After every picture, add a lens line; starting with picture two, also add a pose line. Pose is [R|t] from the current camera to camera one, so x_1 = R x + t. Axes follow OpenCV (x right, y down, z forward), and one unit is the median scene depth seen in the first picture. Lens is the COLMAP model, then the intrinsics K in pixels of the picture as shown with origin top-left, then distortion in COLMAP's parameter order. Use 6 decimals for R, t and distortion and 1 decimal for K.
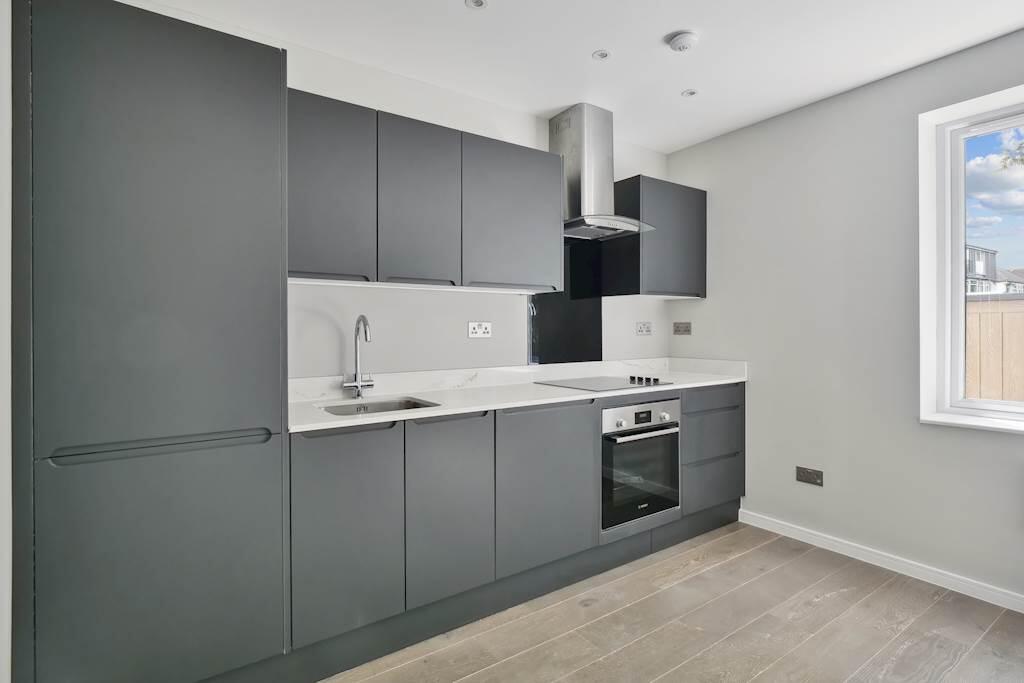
lens RADIAL K [[520.4, 0, 512.5], [0, 520.4, 325.1], [0, 0, 1]] dist [0.000494, -0.001580]
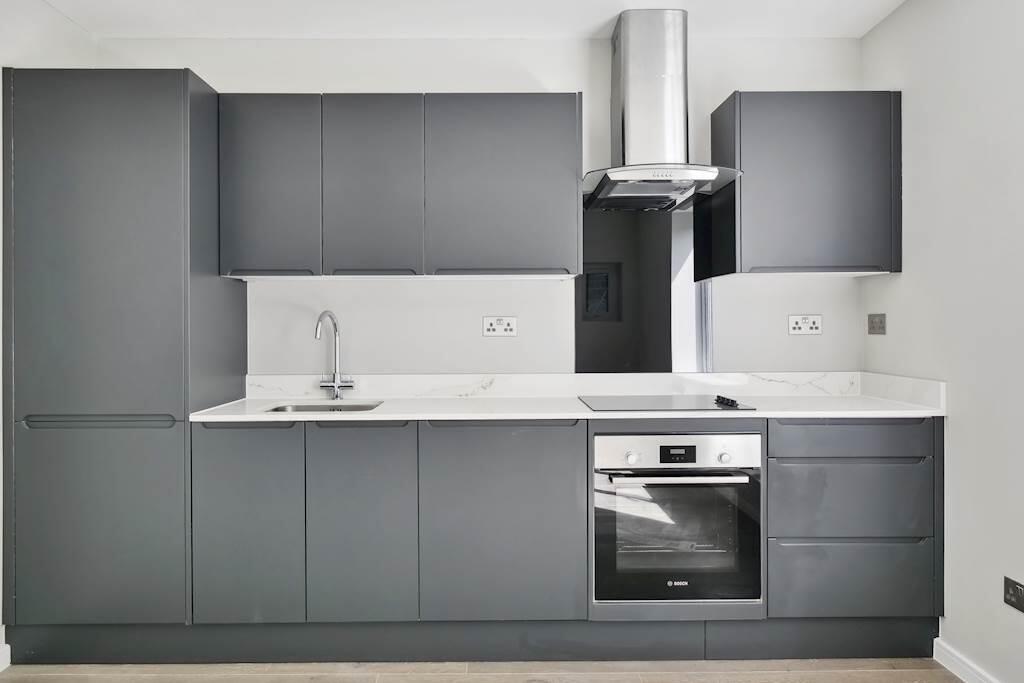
lens RADIAL K [[741.8, 0, 510.3], [0, 741.8, 318.5], [0, 0, 1]] dist [-0.007942, 0.002223]
pose [[0.820507, -0.006060, -0.571604, 0.611785], [0.005102, 0.999982, -0.003278, 0.000800], [0.571613, -0.000227, 0.820523, 0.072187]]
